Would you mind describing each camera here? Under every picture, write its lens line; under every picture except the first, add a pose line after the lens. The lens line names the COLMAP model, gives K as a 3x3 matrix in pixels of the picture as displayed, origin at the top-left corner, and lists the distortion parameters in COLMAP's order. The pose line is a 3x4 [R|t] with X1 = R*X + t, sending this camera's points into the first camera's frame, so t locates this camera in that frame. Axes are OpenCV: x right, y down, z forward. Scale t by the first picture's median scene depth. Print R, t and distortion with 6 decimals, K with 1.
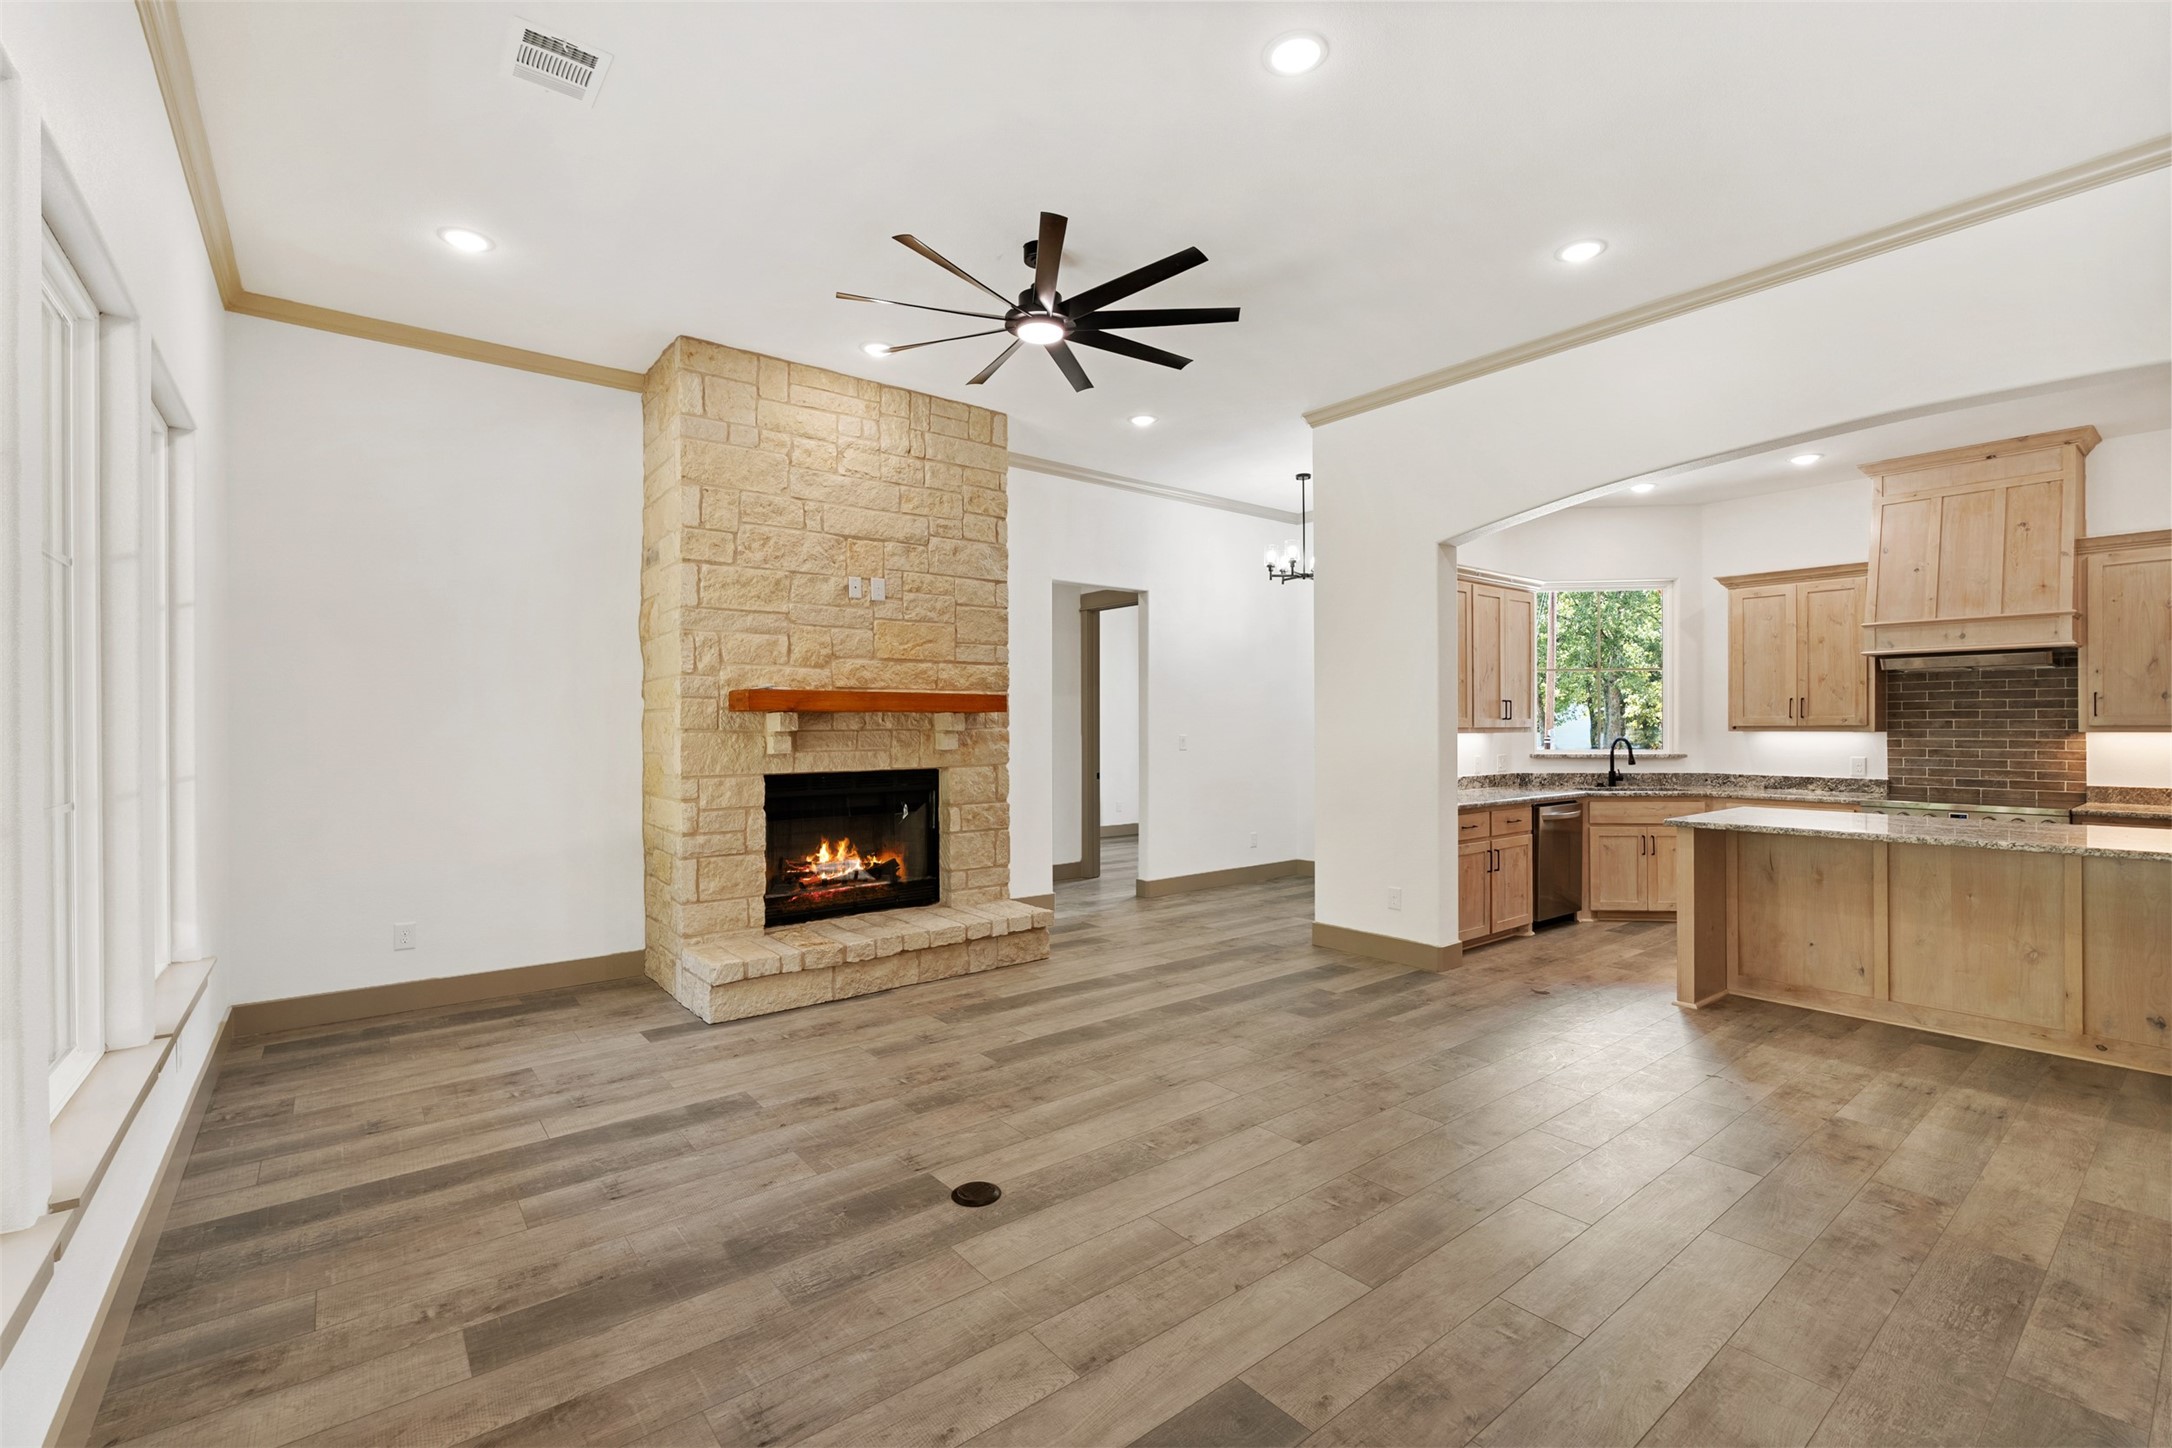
lens RADIAL K [[944.2, 0, 1086.0], [0, 944.2, 724.0], [0, 0, 1]] dist [-0.004503, 0.000595]
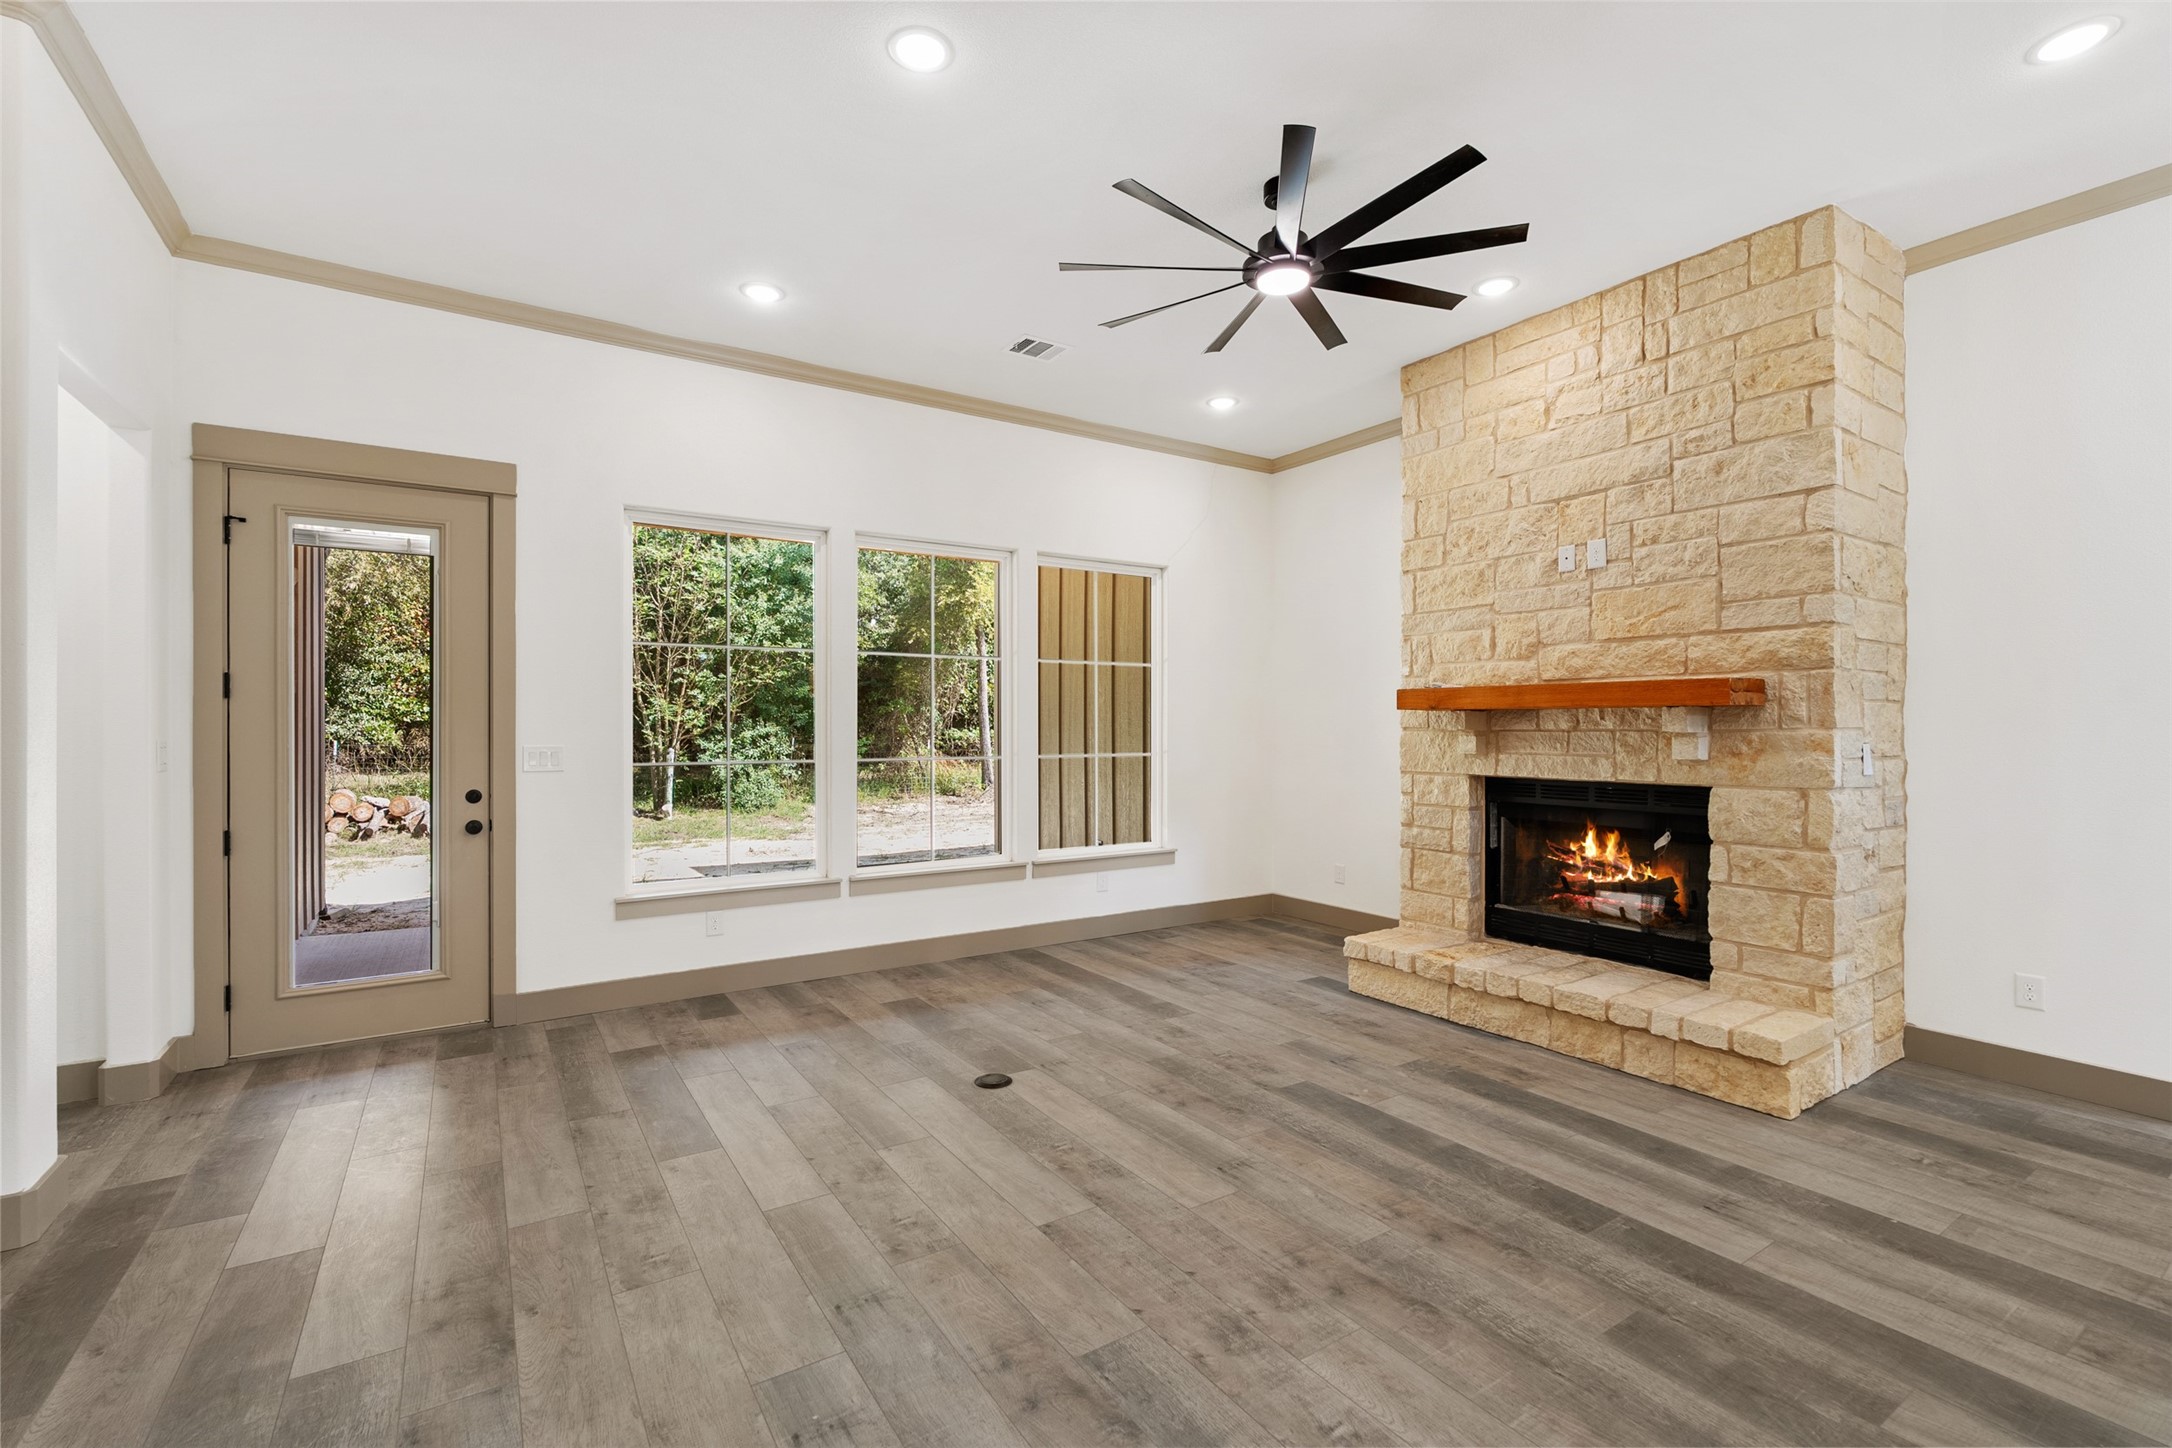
lens RADIAL K [[944.2, 0, 1086.0], [0, 944.2, 724.0], [0, 0, 1]] dist [-0.004503, 0.000595]
pose [[-0.091472, 0.002458, -0.995805, 0.633245], [0.002075, 0.999995, 0.002278, -0.001961], [0.995805, -0.001858, -0.091477, 0.668555]]
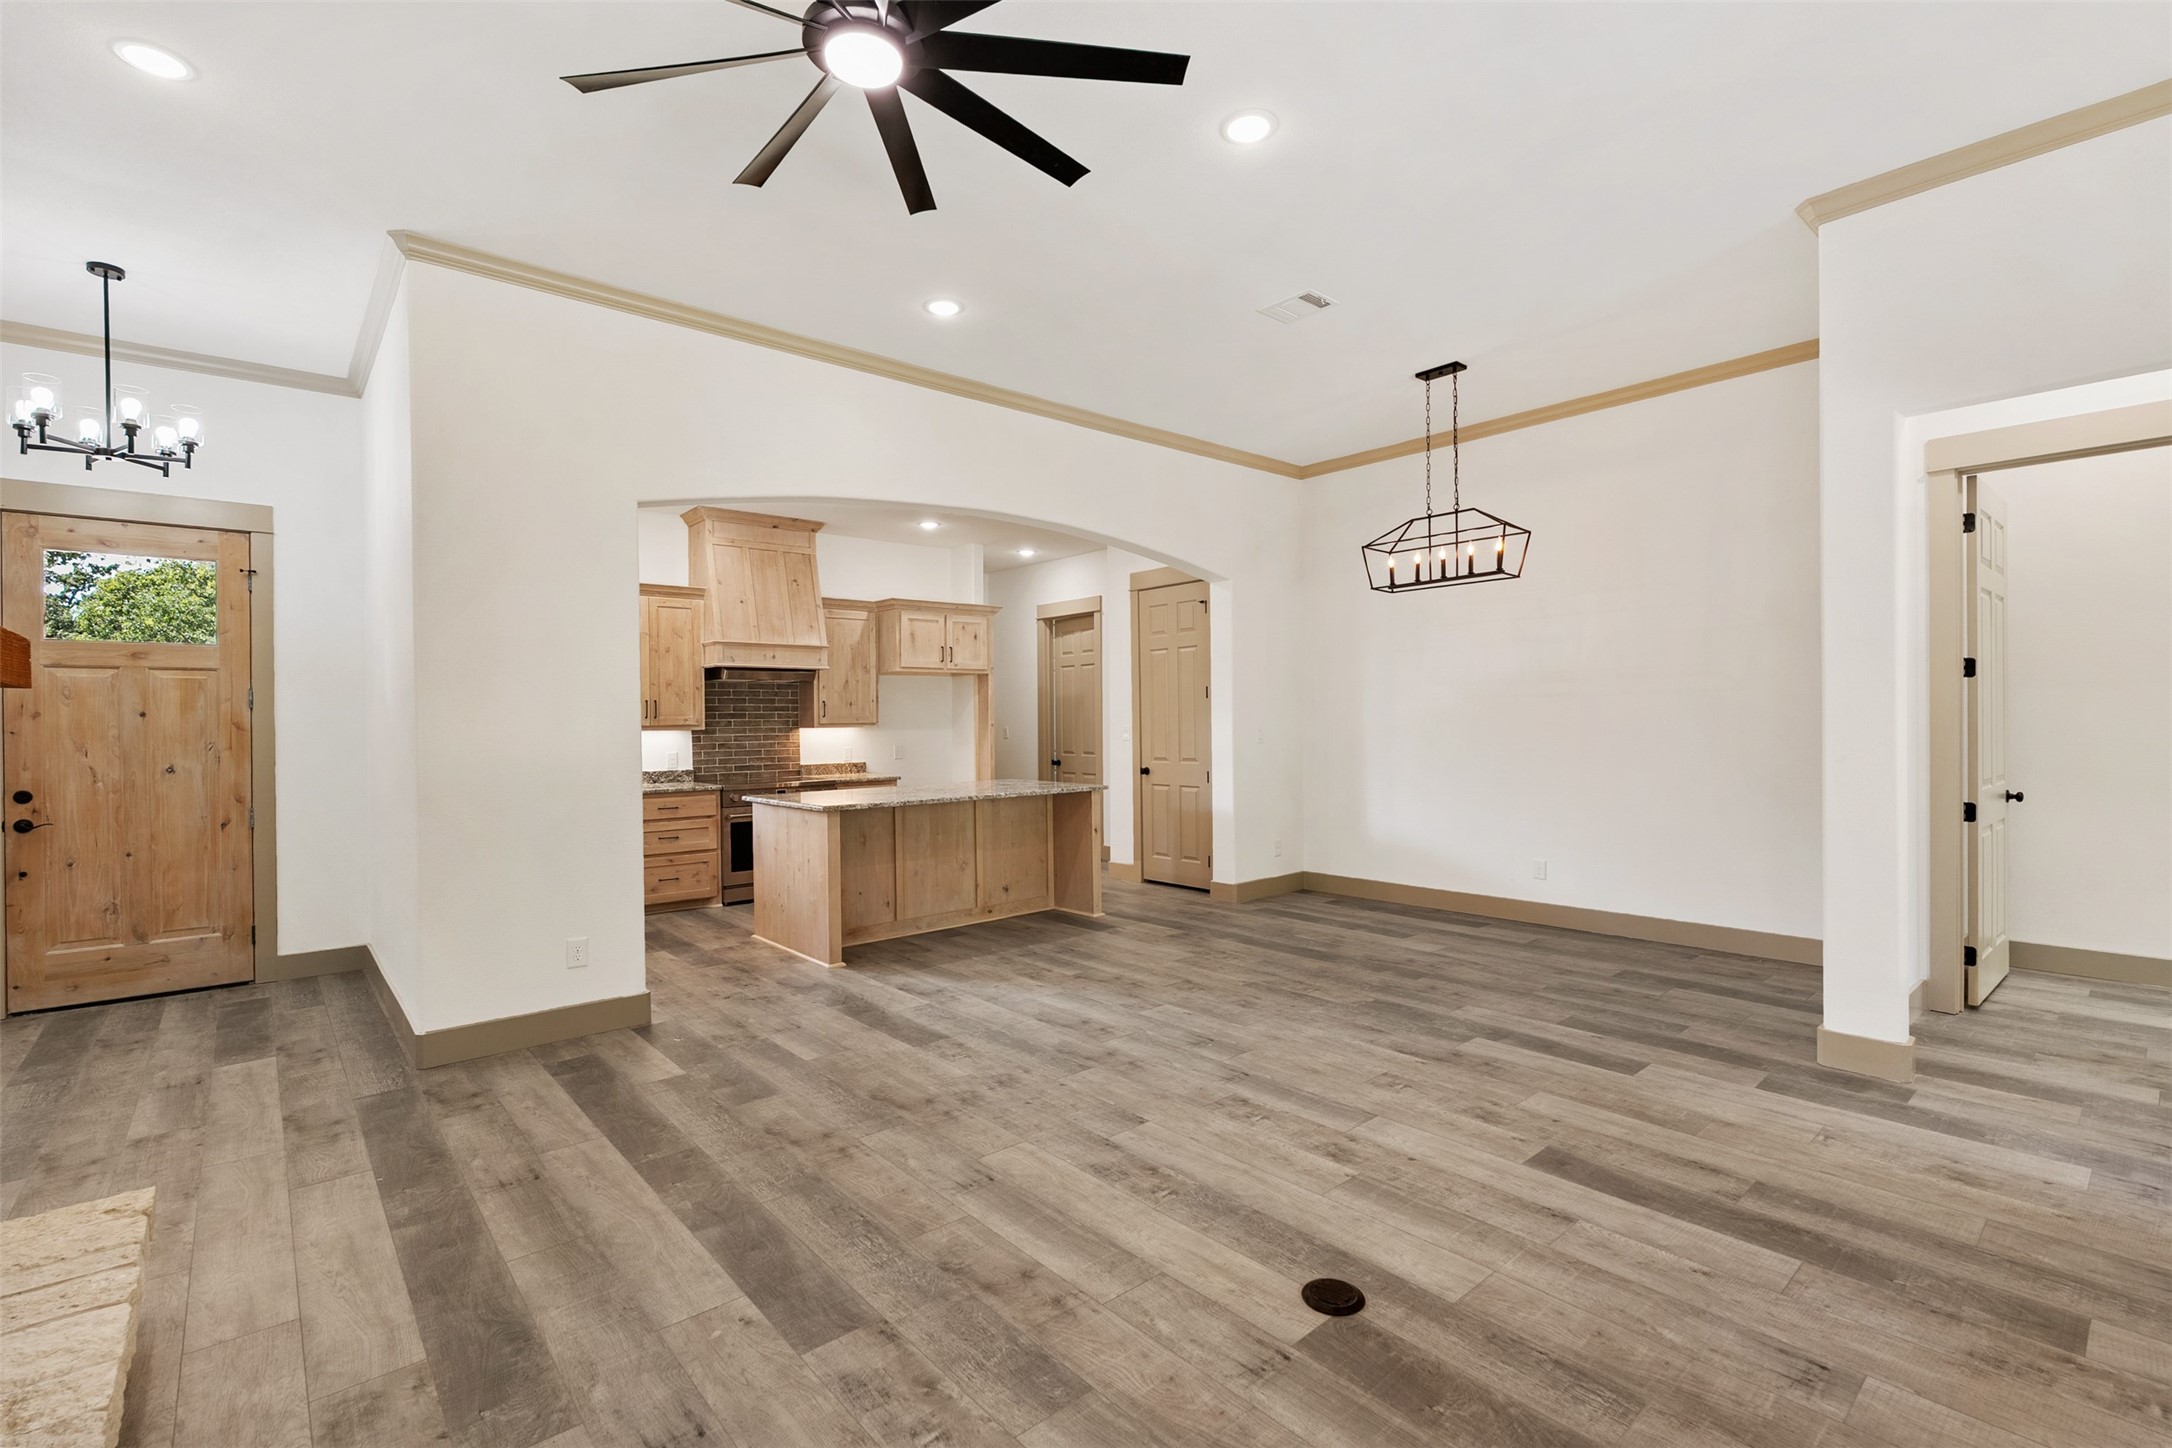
lens RADIAL K [[970.3, 0, 1086.0], [0, 970.3, 724.0], [0, 0, 1]] dist [-0.004226, 0.000017]
pose [[-0.044599, -0.001326, 0.999004, -0.497874], [0.008920, 0.999959, 0.001725, 0.003540], [-0.998965, 0.008988, -0.044585, 0.664459]]
